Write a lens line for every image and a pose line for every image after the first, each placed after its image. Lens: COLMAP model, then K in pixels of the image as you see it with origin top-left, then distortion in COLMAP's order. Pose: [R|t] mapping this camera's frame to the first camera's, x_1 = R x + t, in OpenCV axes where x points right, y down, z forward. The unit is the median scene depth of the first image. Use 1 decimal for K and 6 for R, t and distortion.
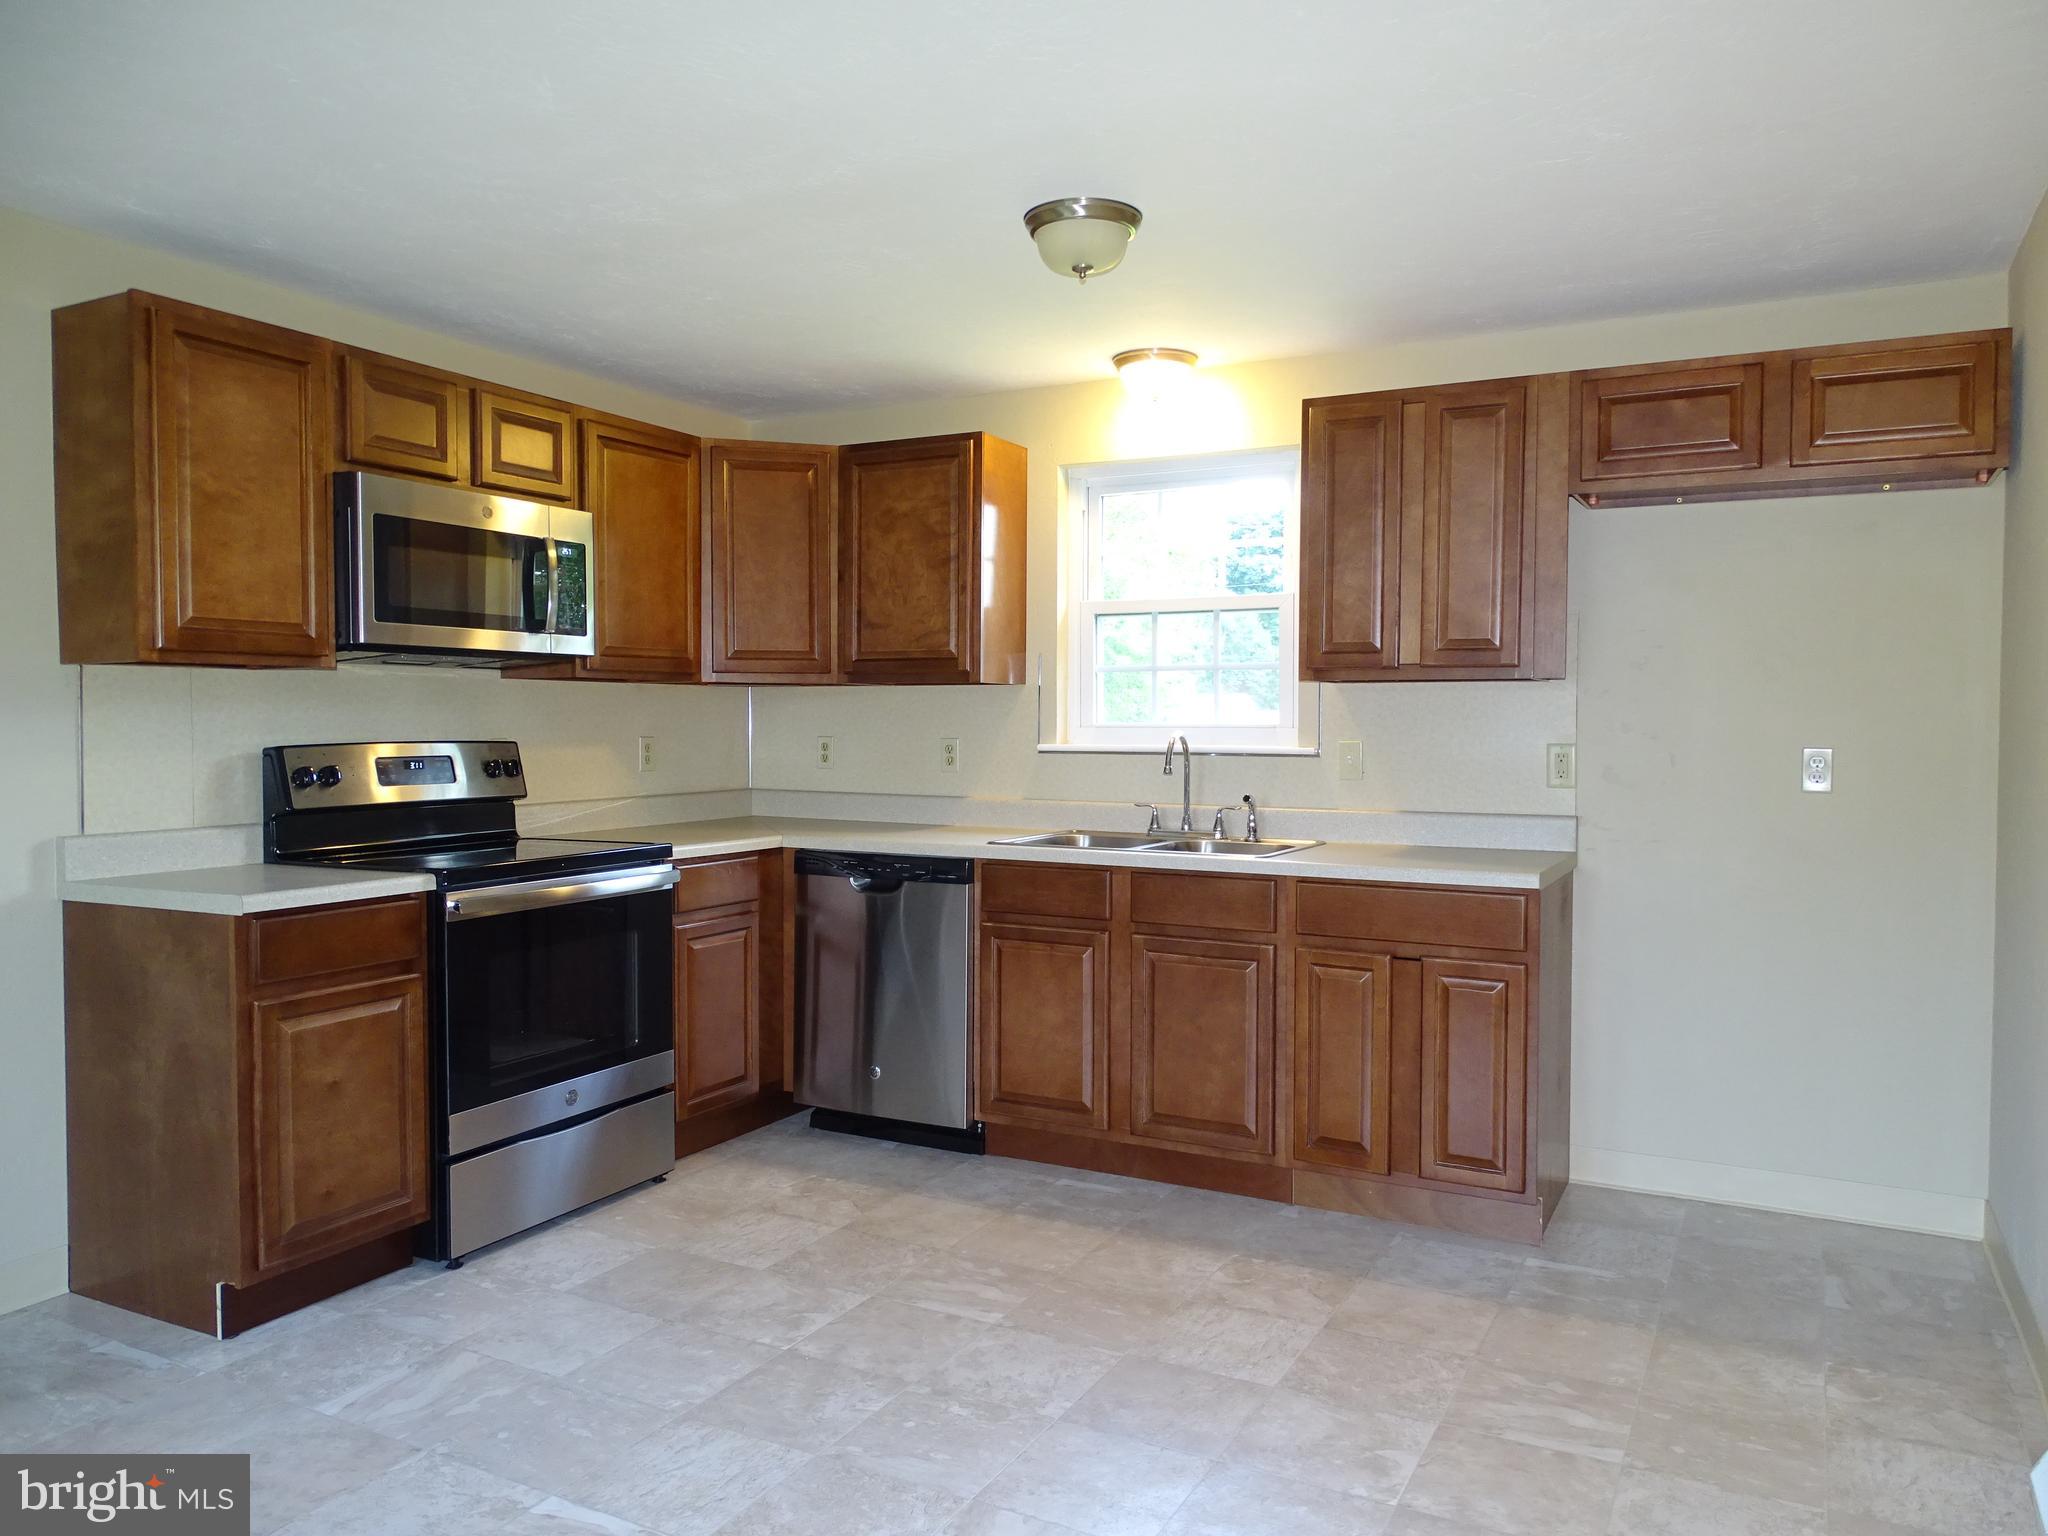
lens RADIAL K [[1441.9, 0, 1026.3], [0, 1441.9, 772.6], [0, 0, 1]] dist [-0.000402, -0.001569]
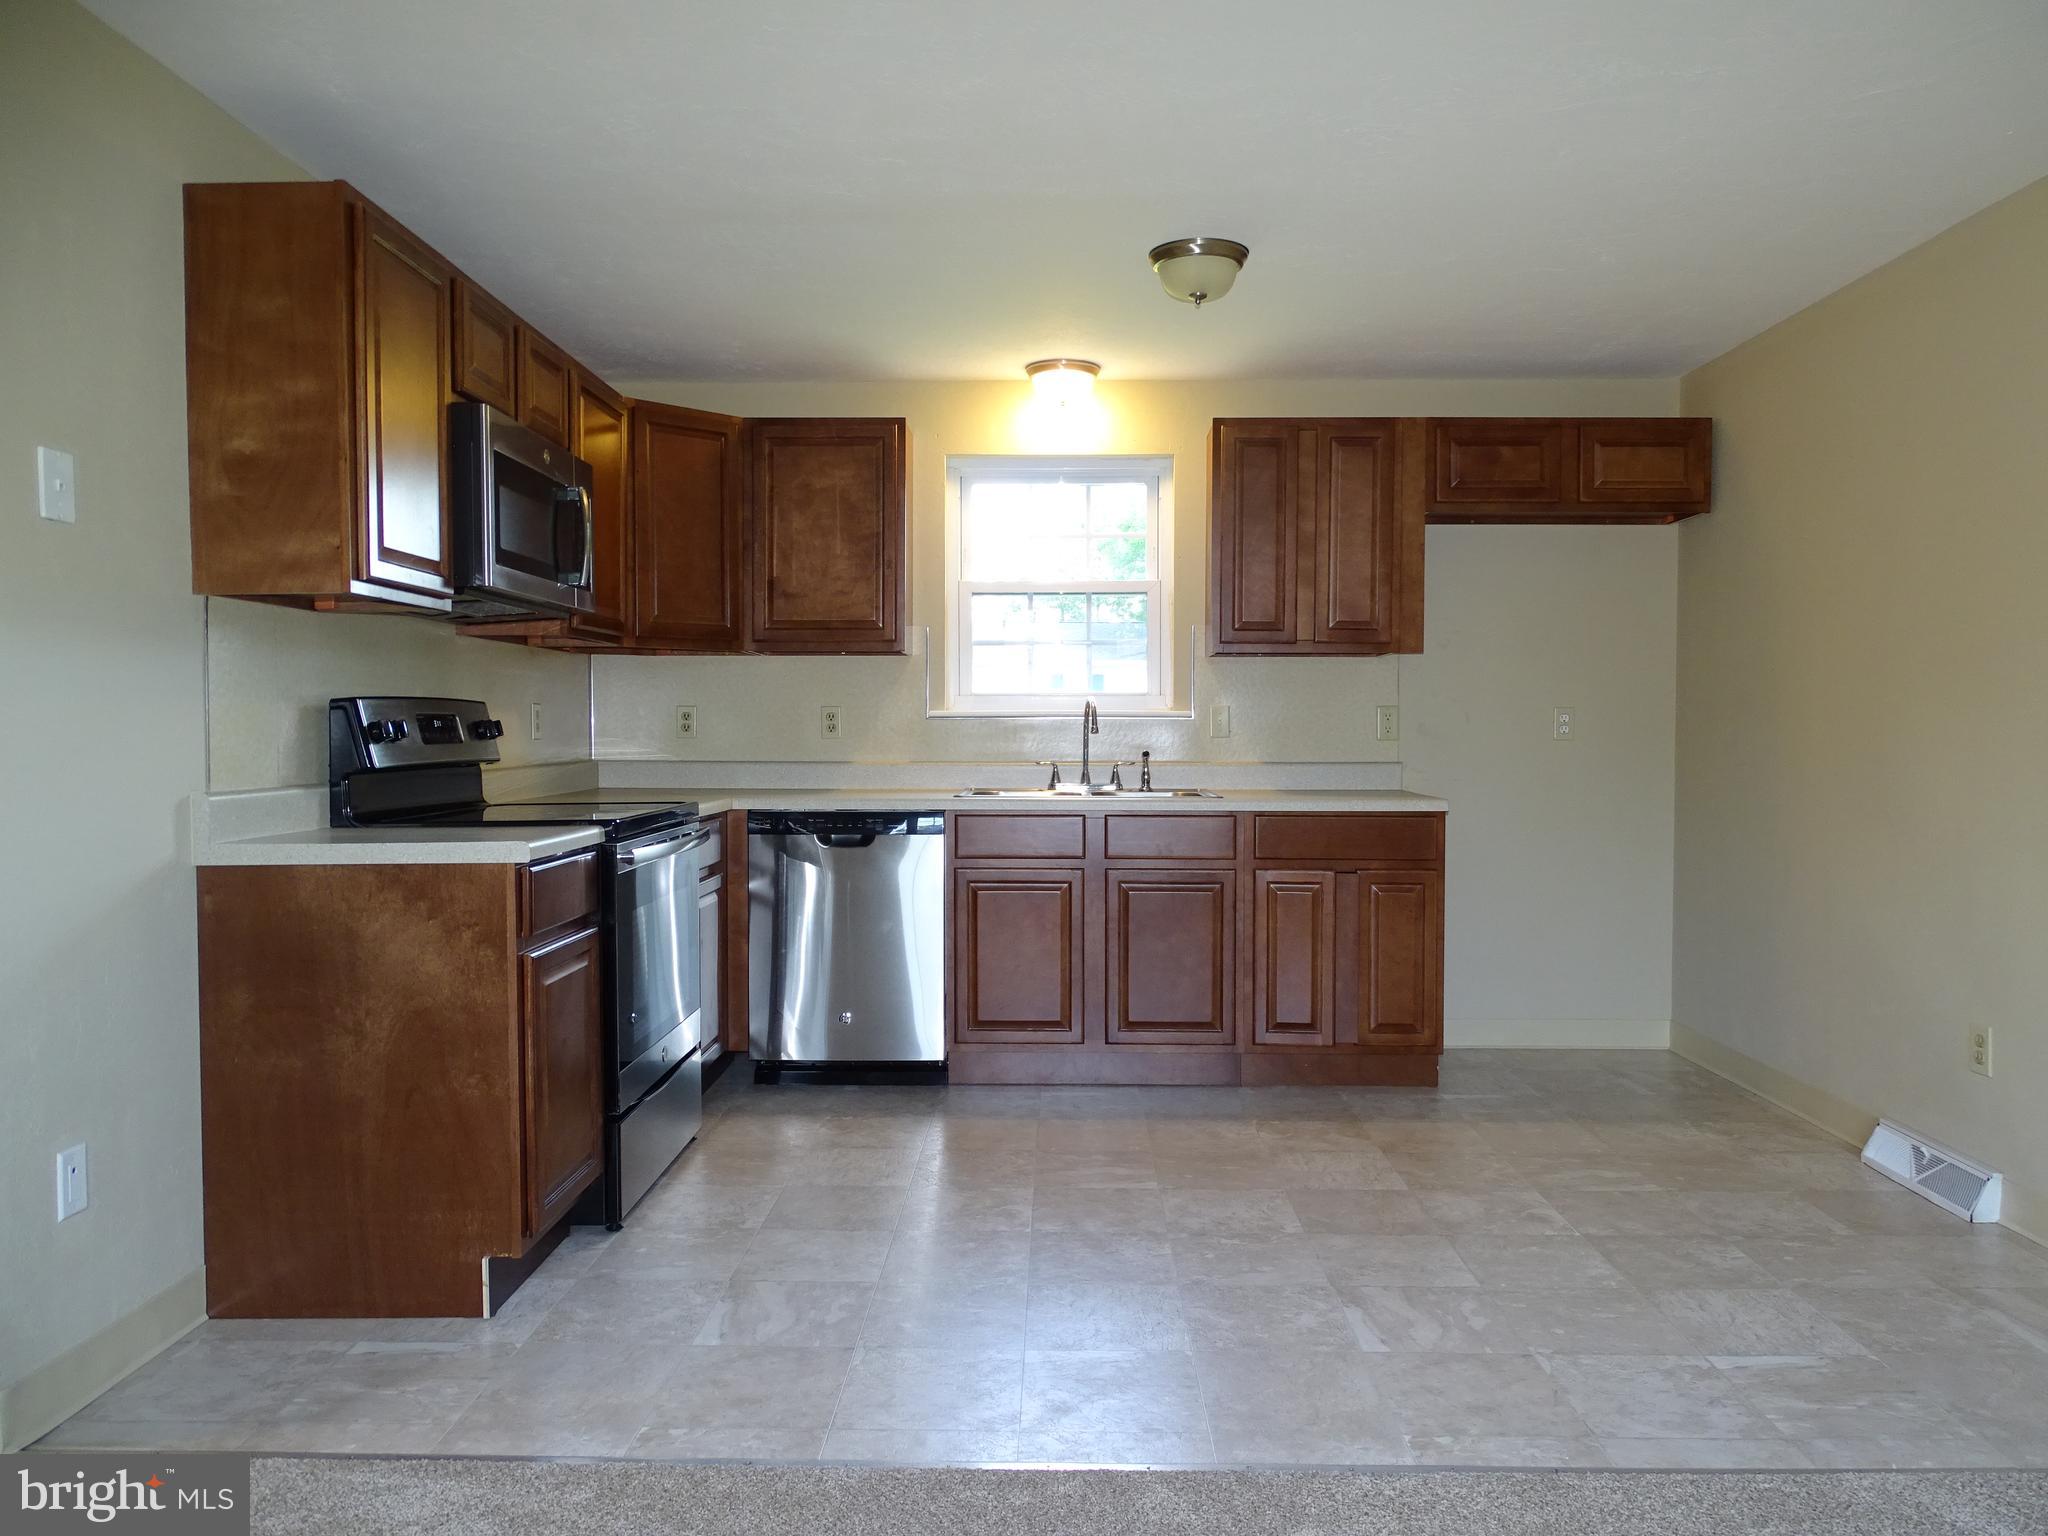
lens RADIAL K [[1441.9, 0, 1028.9], [0, 1441.9, 764.3], [0, 0, 1]] dist [-0.000402, -0.001569]
pose [[0.893827, -0.013939, 0.448196, -0.546334], [0.018602, 0.999809, -0.006003, 0.037585], [-0.448026, 0.013703, 0.893915, -0.001123]]
